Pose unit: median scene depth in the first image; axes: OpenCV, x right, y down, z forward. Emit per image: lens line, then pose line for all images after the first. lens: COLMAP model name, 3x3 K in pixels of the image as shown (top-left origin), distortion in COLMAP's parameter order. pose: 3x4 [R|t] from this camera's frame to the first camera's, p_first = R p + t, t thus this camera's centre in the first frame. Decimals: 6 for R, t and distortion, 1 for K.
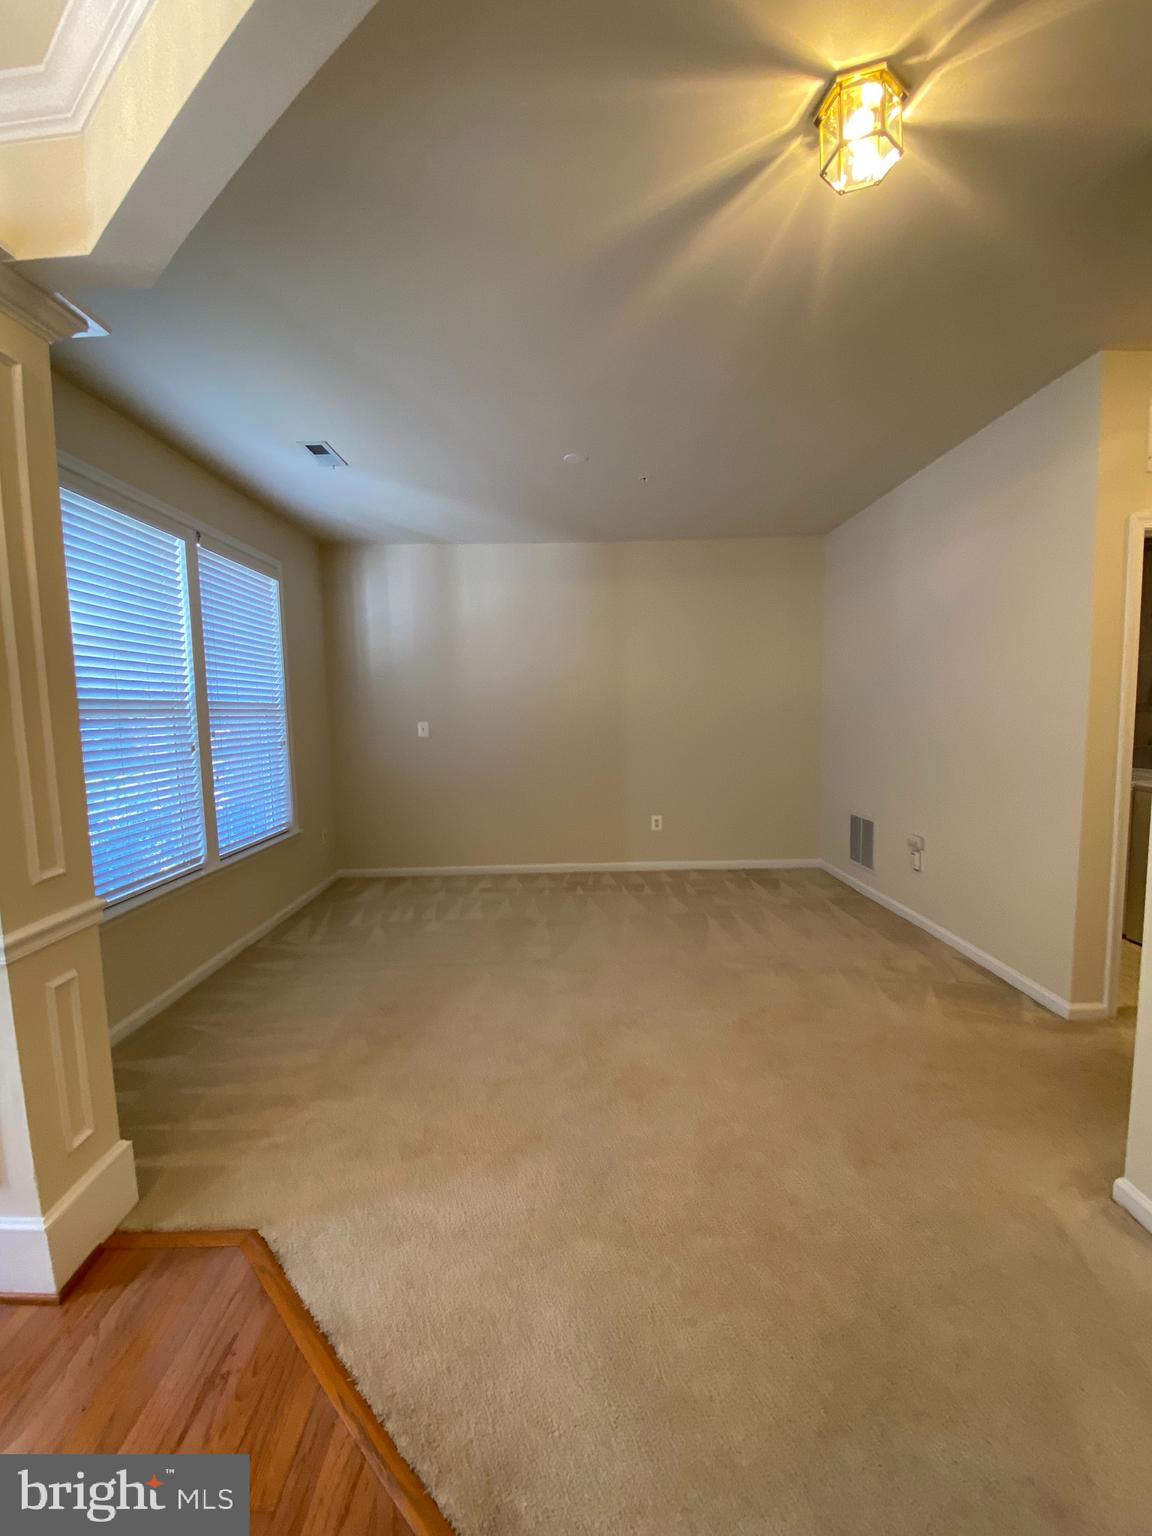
lens RADIAL K [[627.2, 0, 577.6], [0, 627.2, 762.9], [0, 0, 1]] dist [0.000088, -0.012972]
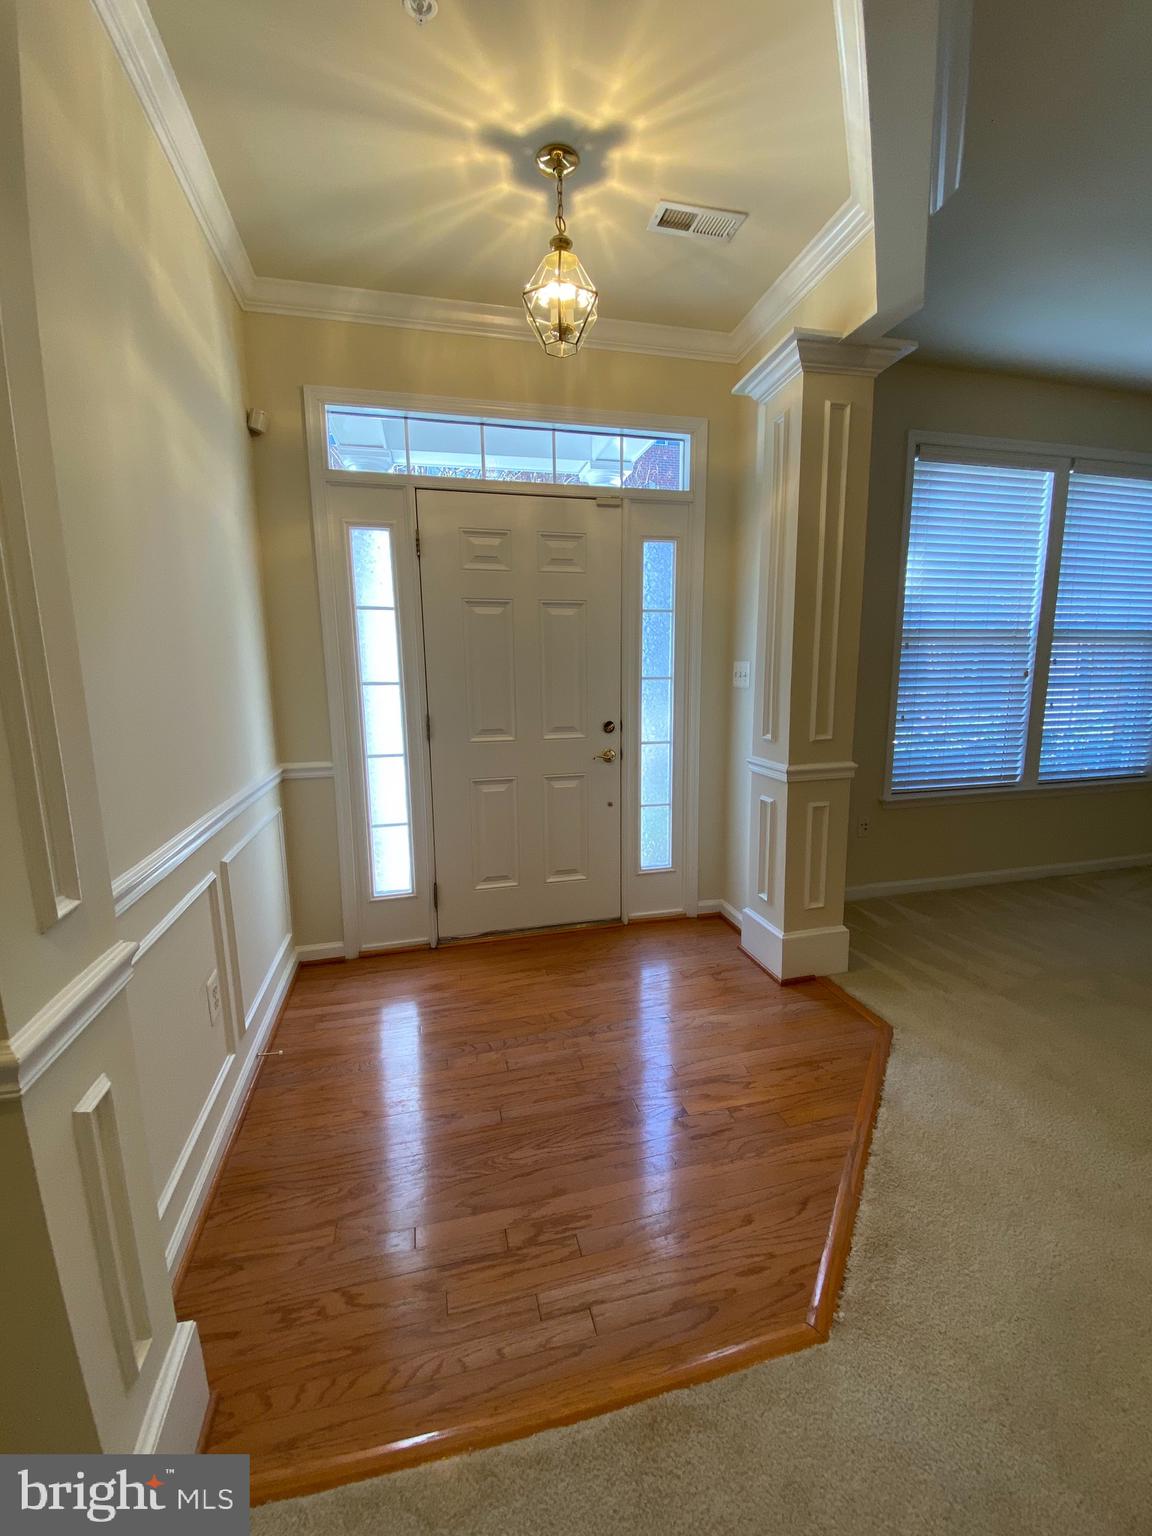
lens RADIAL K [[625.2, 0, 576.4], [0, 625.2, 766.2], [0, 0, 1]] dist [-0.000710, -0.000073]
pose [[0.229586, 0.181309, -0.956252, 0.499564], [-0.079502, 0.982706, 0.167238, 0.027069], [0.970036, 0.037629, 0.240030, -0.004560]]
